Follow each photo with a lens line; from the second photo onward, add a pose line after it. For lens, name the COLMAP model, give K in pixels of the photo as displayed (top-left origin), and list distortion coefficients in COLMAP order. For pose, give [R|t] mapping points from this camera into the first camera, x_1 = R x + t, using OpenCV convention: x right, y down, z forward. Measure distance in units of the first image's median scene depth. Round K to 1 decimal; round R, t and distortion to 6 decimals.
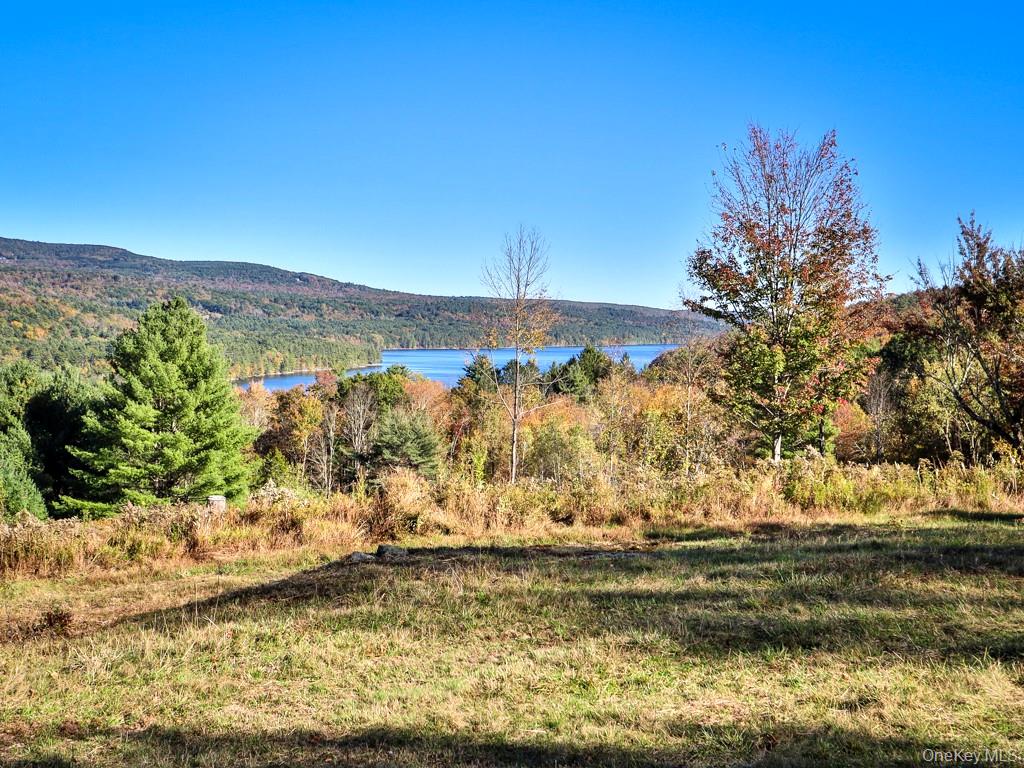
lens RADIAL K [[1530.8, 0, 508.1], [0, 1530.8, 389.2], [0, 0, 1]] dist [-0.056378, 0.000000]
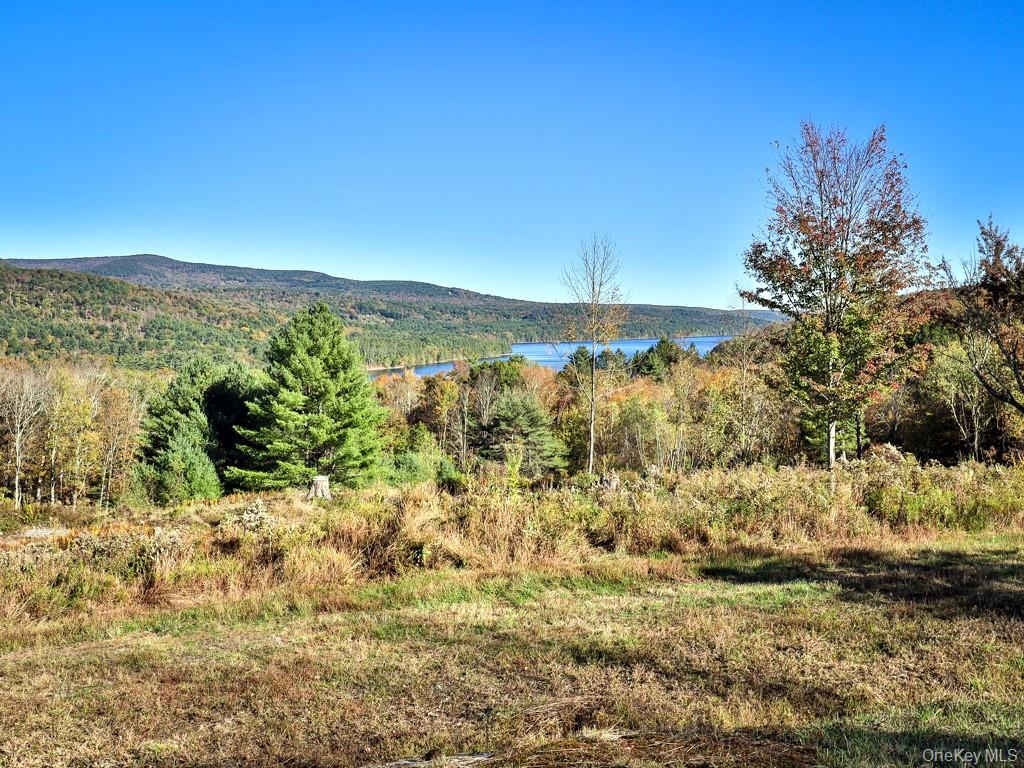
lens RADIAL K [[1130.4, 0, 522.6], [0, 1130.4, 379.6], [0, 0, 1]] dist [-0.051726, 0.000000]
pose [[0.997162, -0.014685, -0.073845, 0.013480], [0.015208, 0.999863, 0.006525, -0.003163], [0.073739, -0.007629, 0.997248, 0.132514]]
